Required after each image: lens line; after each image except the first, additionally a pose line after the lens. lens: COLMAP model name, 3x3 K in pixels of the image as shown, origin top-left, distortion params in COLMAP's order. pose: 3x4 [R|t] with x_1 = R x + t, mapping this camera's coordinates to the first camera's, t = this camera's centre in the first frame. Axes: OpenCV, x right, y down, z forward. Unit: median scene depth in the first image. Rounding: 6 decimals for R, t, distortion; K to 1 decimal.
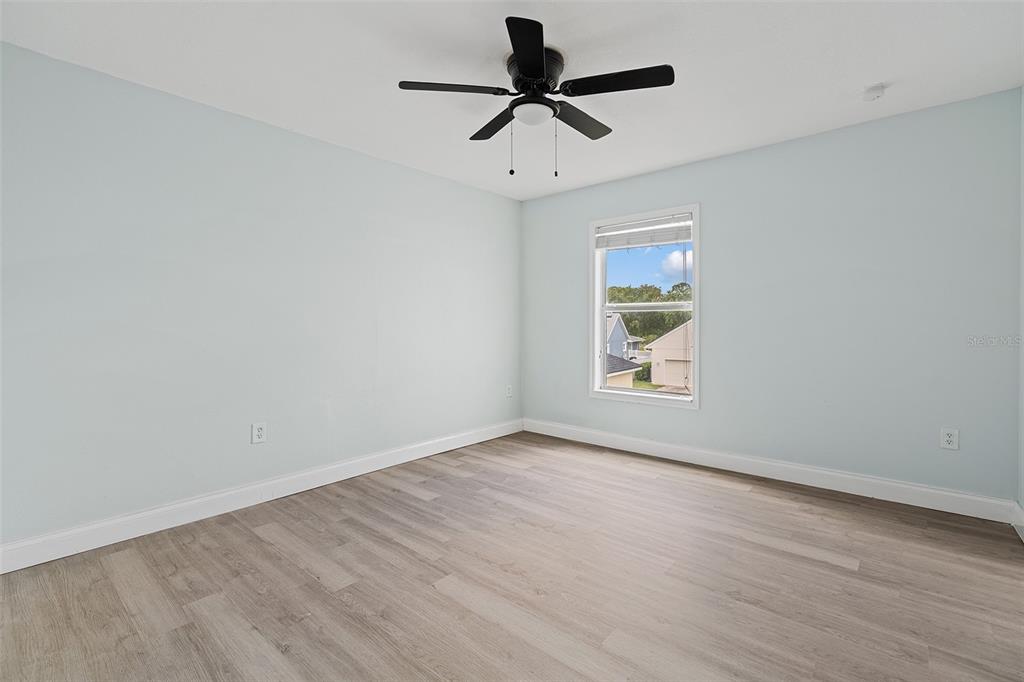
lens RADIAL K [[465.4, 0, 509.6], [0, 465.4, 328.2], [0, 0, 1]] dist [-0.003897, -0.000694]
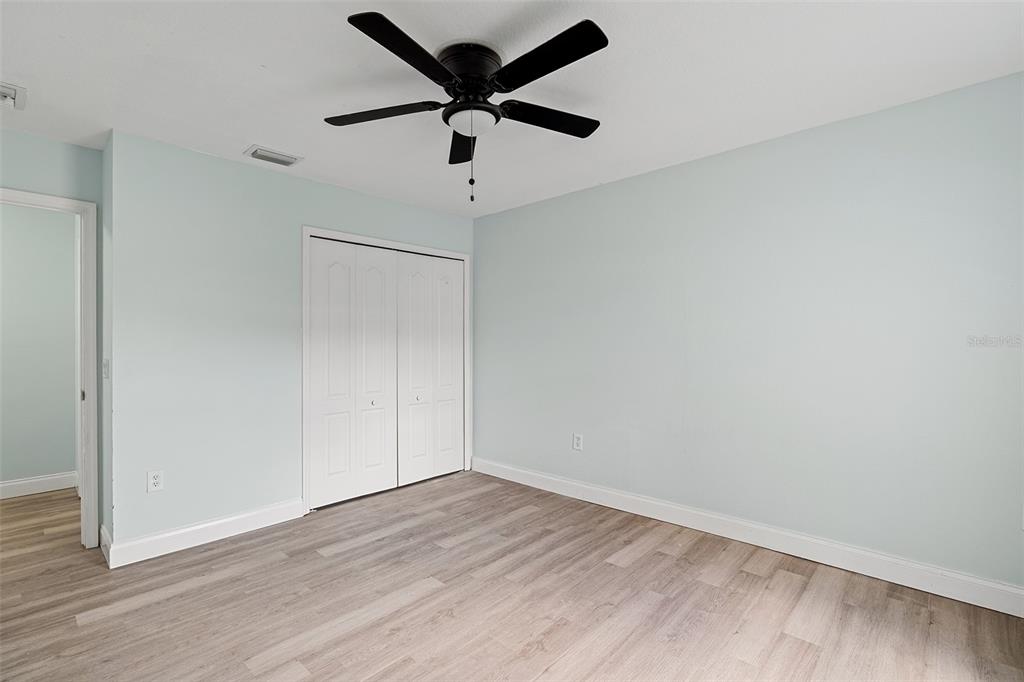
lens RADIAL K [[465.4, 0, 509.6], [0, 465.4, 328.2], [0, 0, 1]] dist [-0.003897, -0.000694]
pose [[-0.034277, -0.031011, -0.998931, 0.795905], [-0.005527, 0.999509, -0.030839, -0.044204], [0.999397, 0.004464, -0.034432, 0.940424]]
